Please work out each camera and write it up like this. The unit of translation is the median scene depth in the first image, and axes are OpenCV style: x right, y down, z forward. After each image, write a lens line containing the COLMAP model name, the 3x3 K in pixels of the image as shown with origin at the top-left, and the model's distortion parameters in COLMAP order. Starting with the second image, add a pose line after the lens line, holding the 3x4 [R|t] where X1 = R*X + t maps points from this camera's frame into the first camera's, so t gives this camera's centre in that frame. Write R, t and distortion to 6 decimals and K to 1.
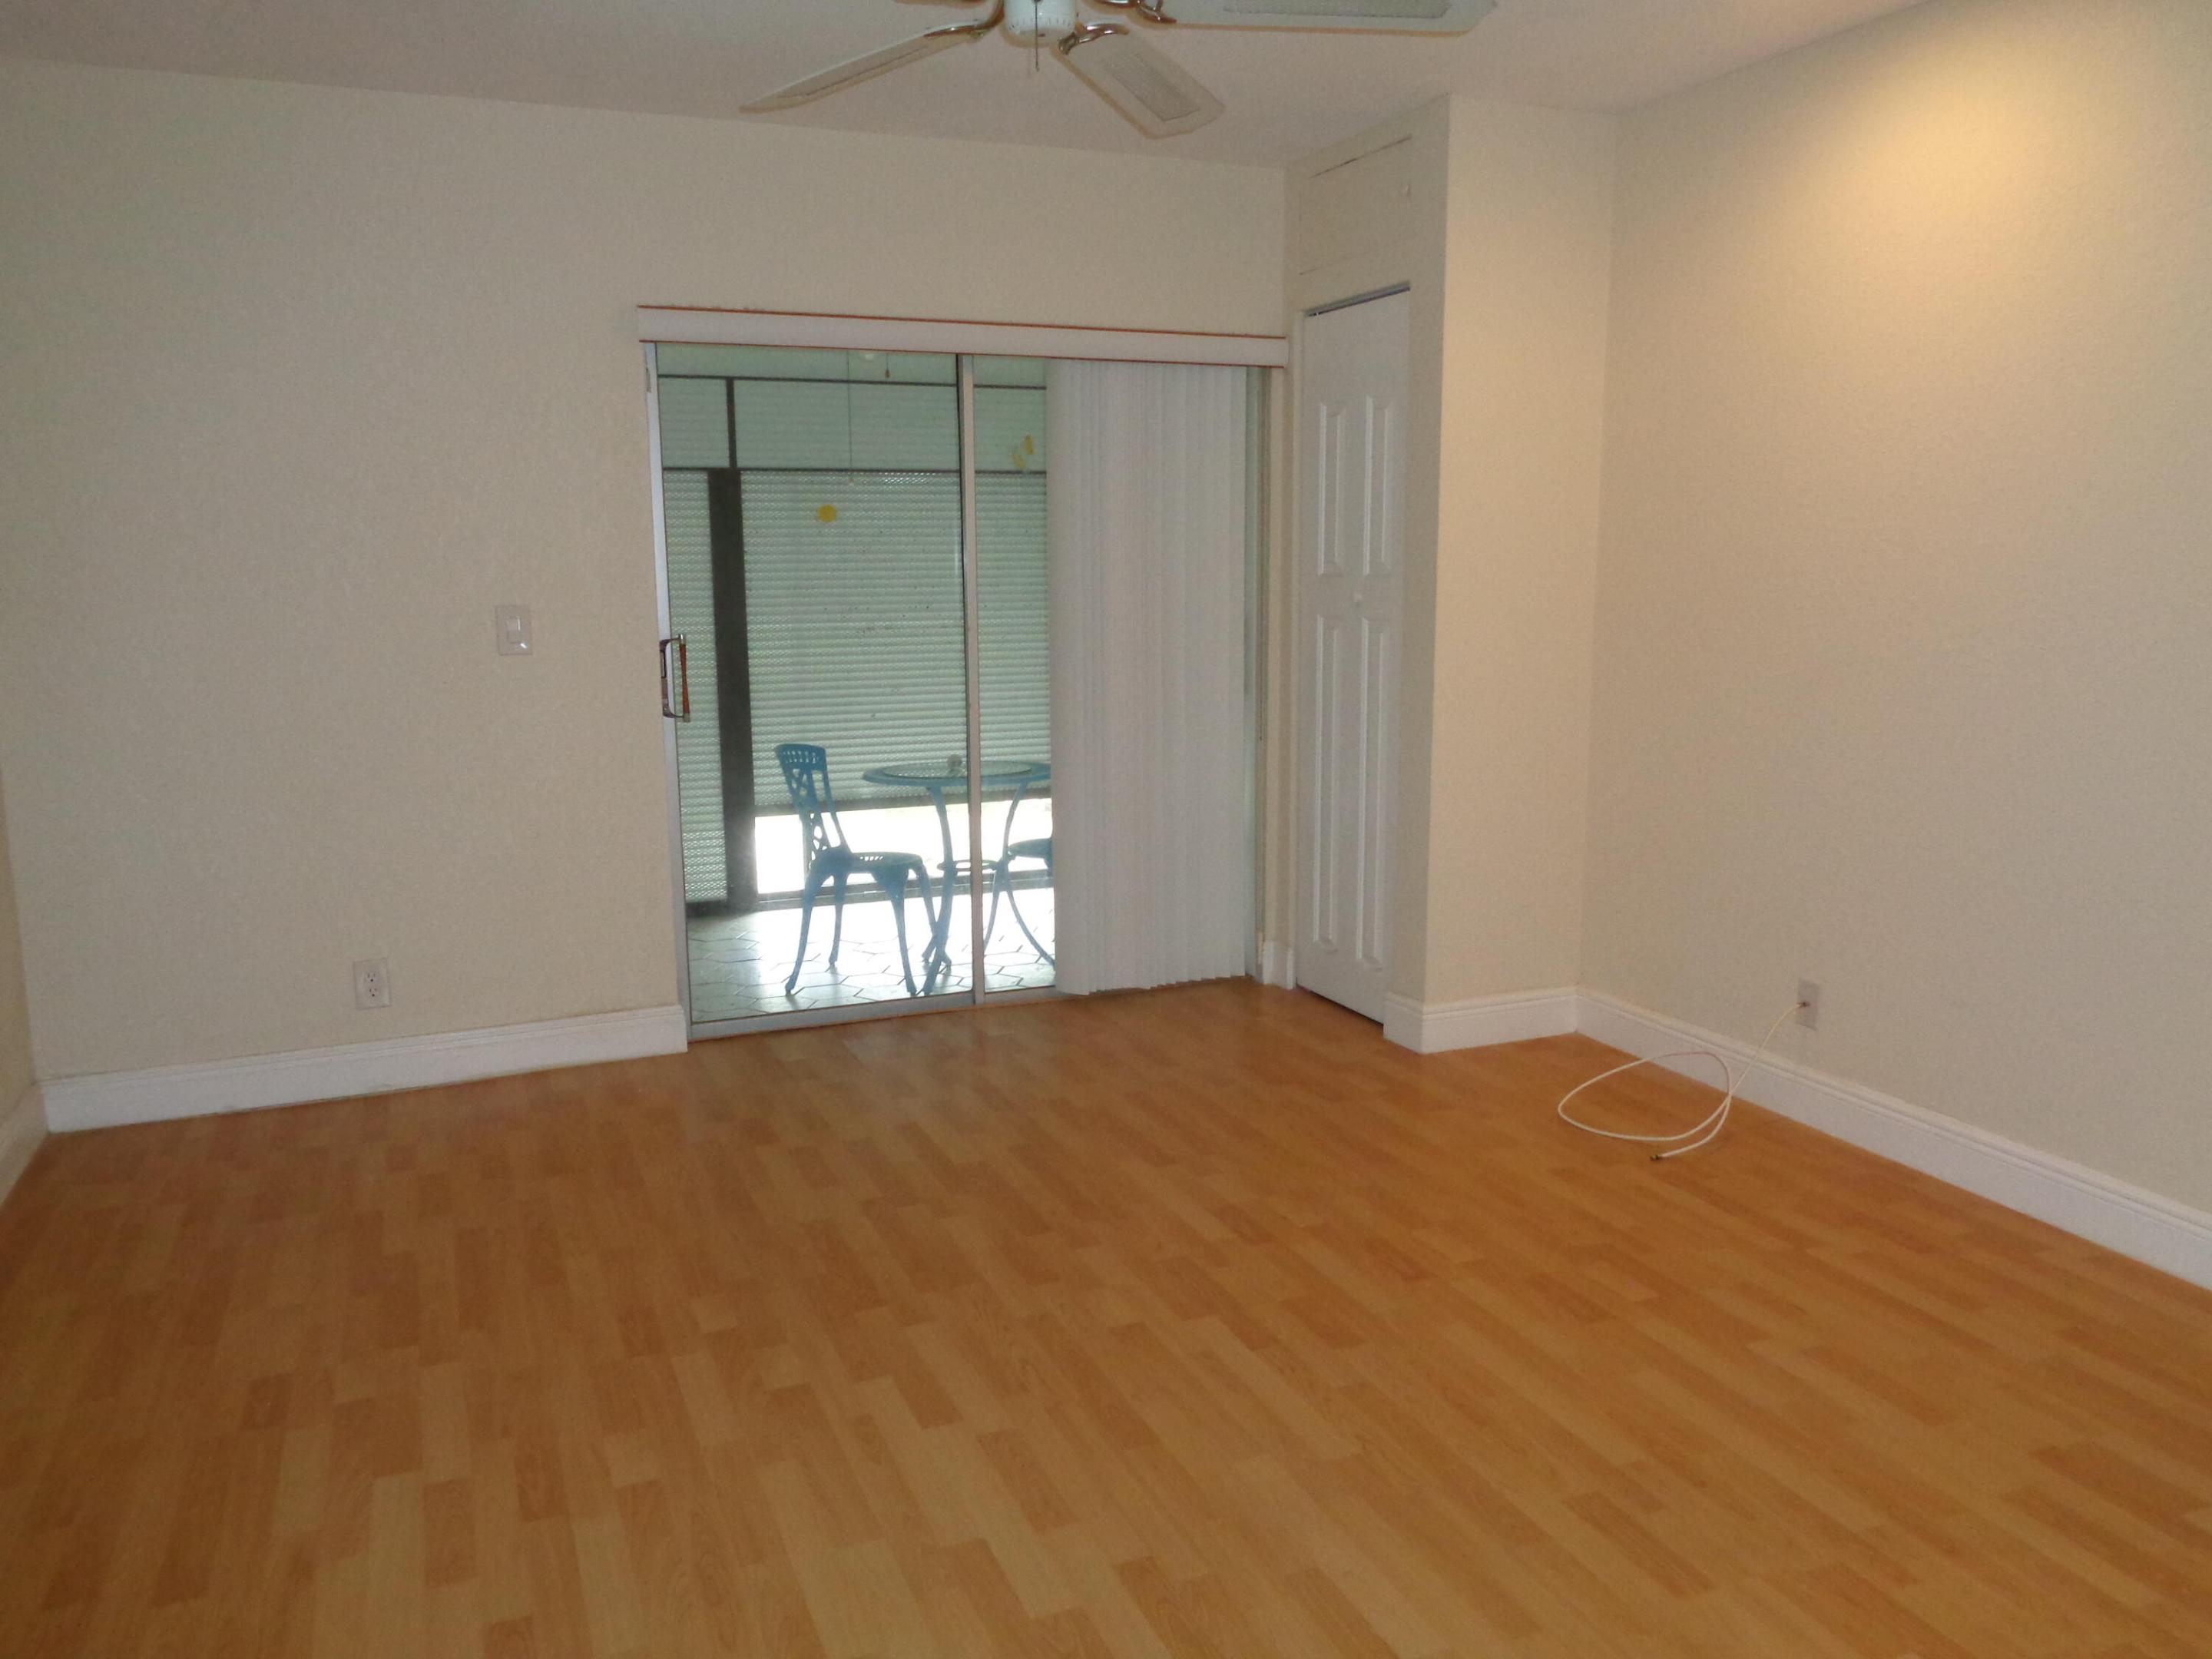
lens RADIAL K [[1658.6, 0, 1098.0], [0, 1658.6, 837.2], [0, 0, 1]] dist [0.008726, -0.015150]
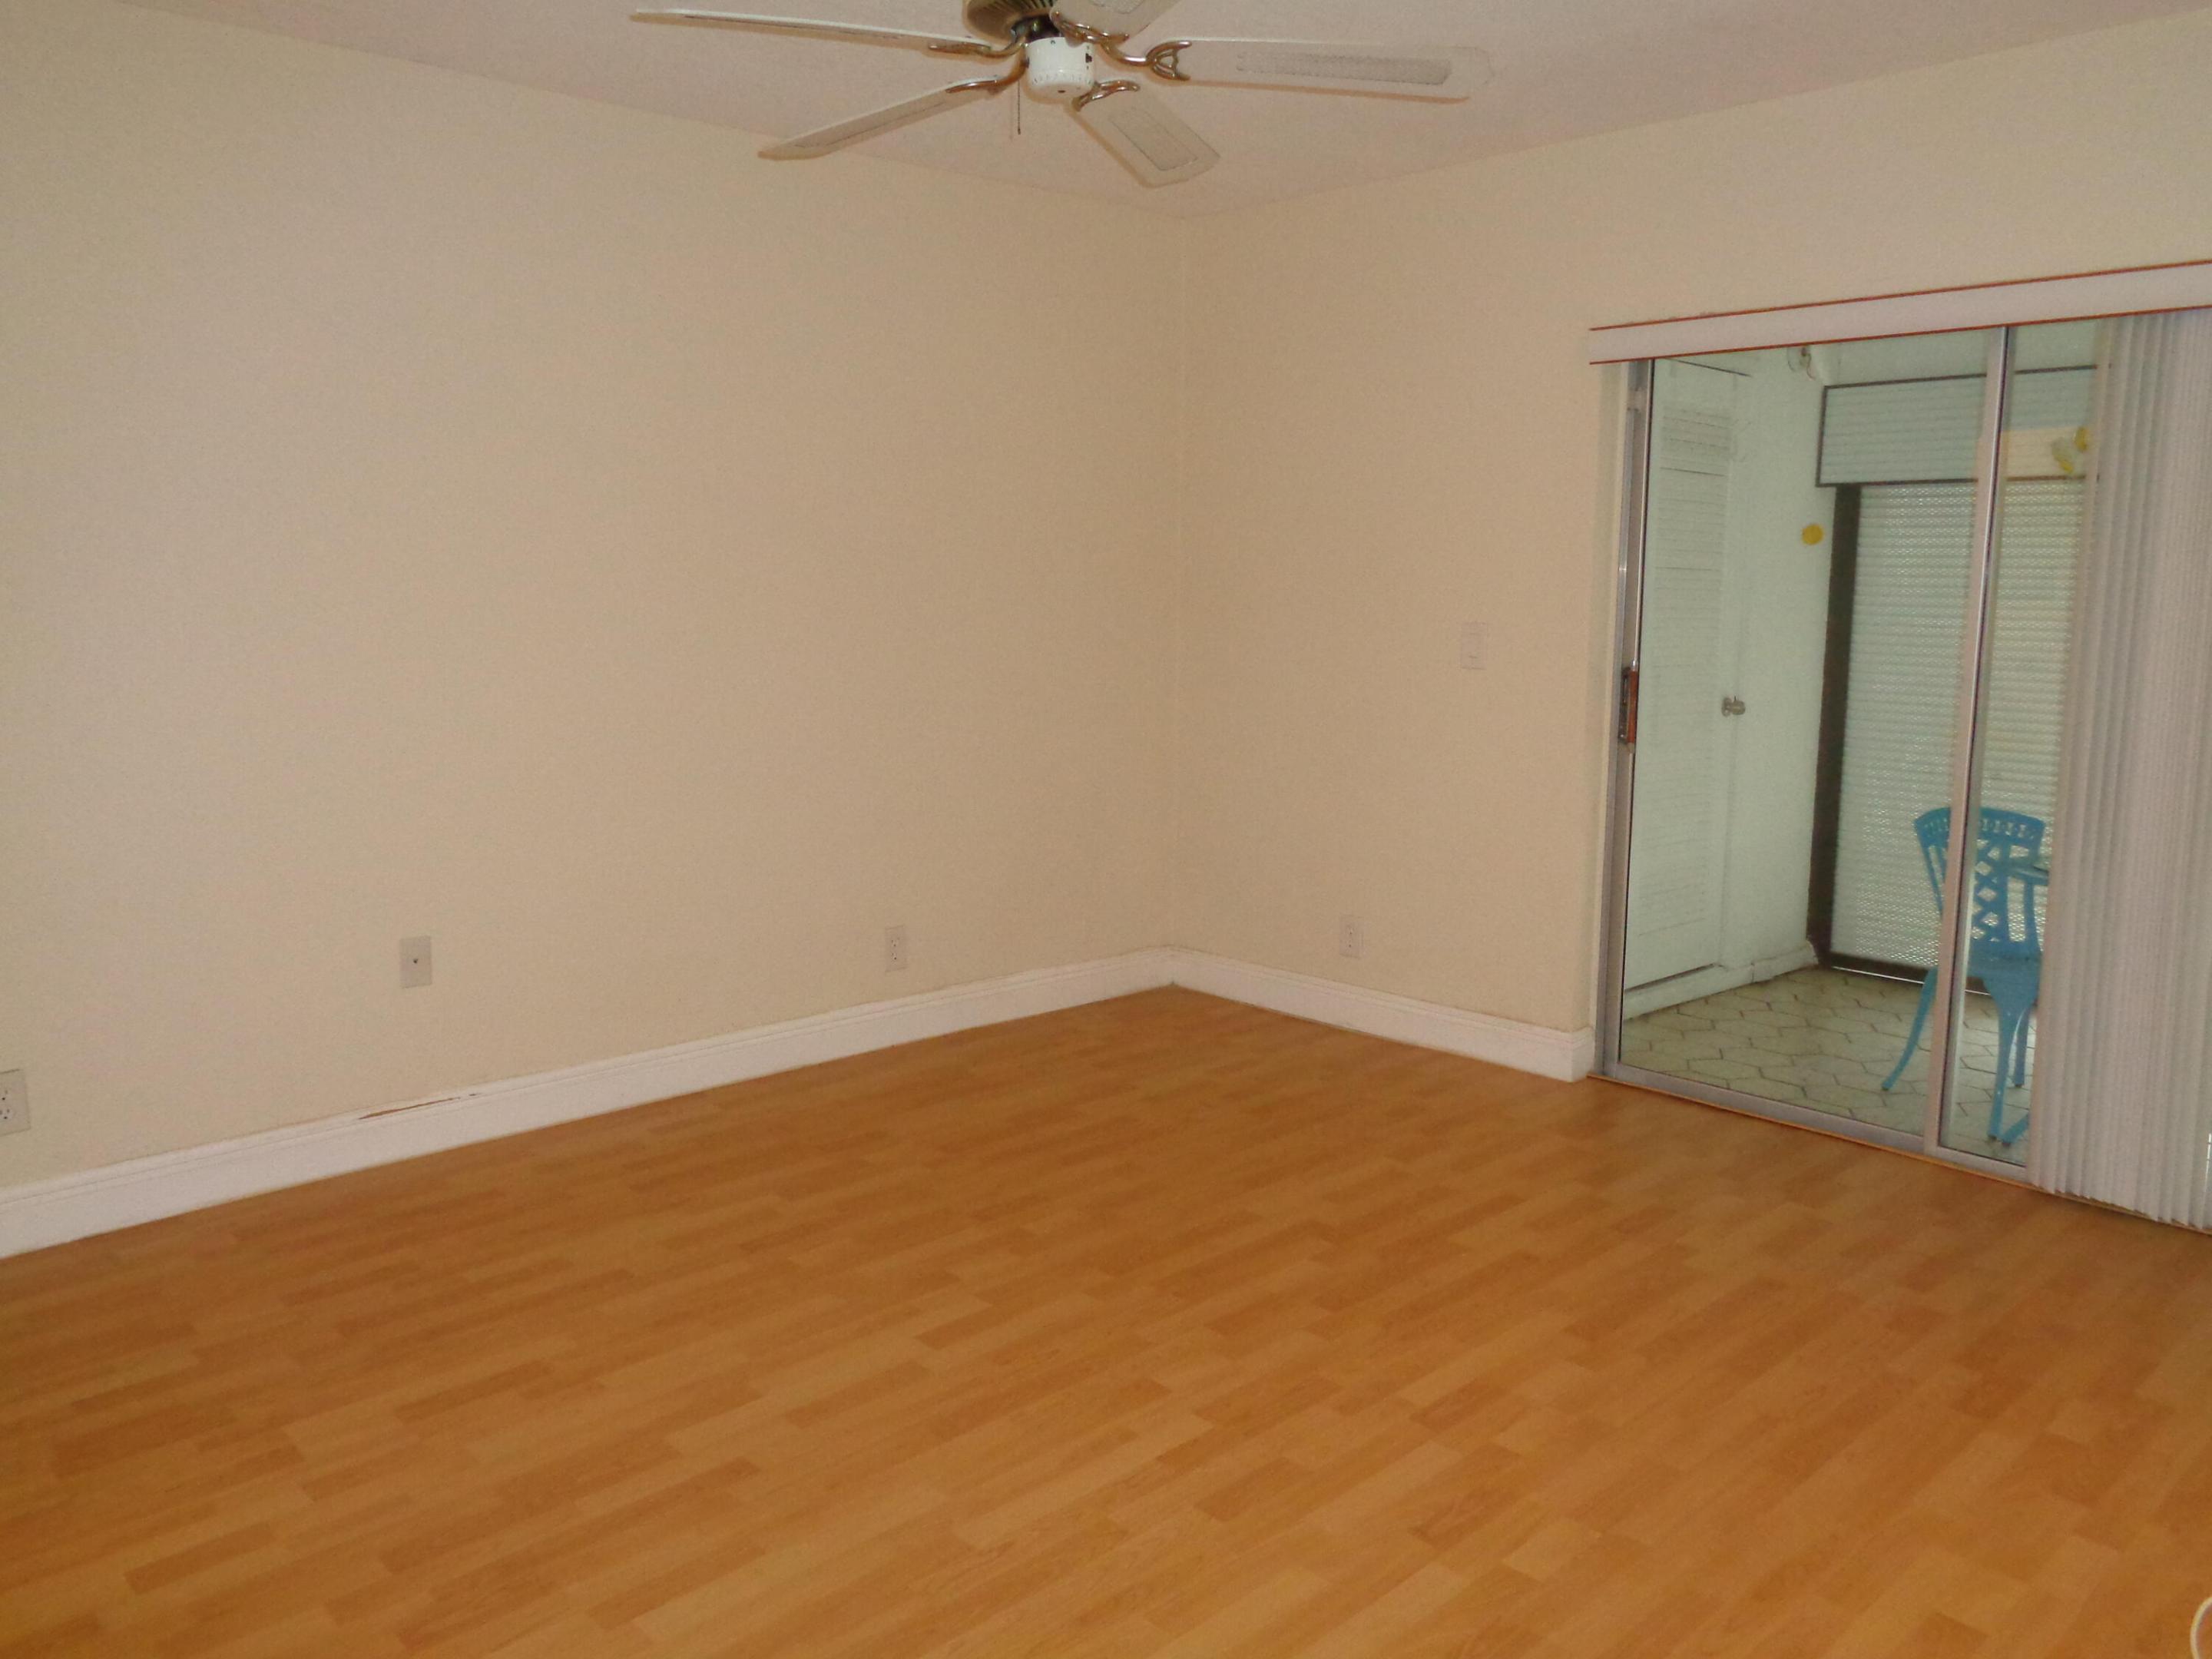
lens RADIAL K [[1658.6, 0, 1100.0], [0, 1658.6, 819.4], [0, 0, 1]] dist [0.008726, -0.015150]
pose [[0.368005, 0.156104, -0.916626, 0.747772], [-0.164517, 0.981185, 0.101048, -0.109220], [0.915154, 0.113615, 0.386762, 0.493749]]
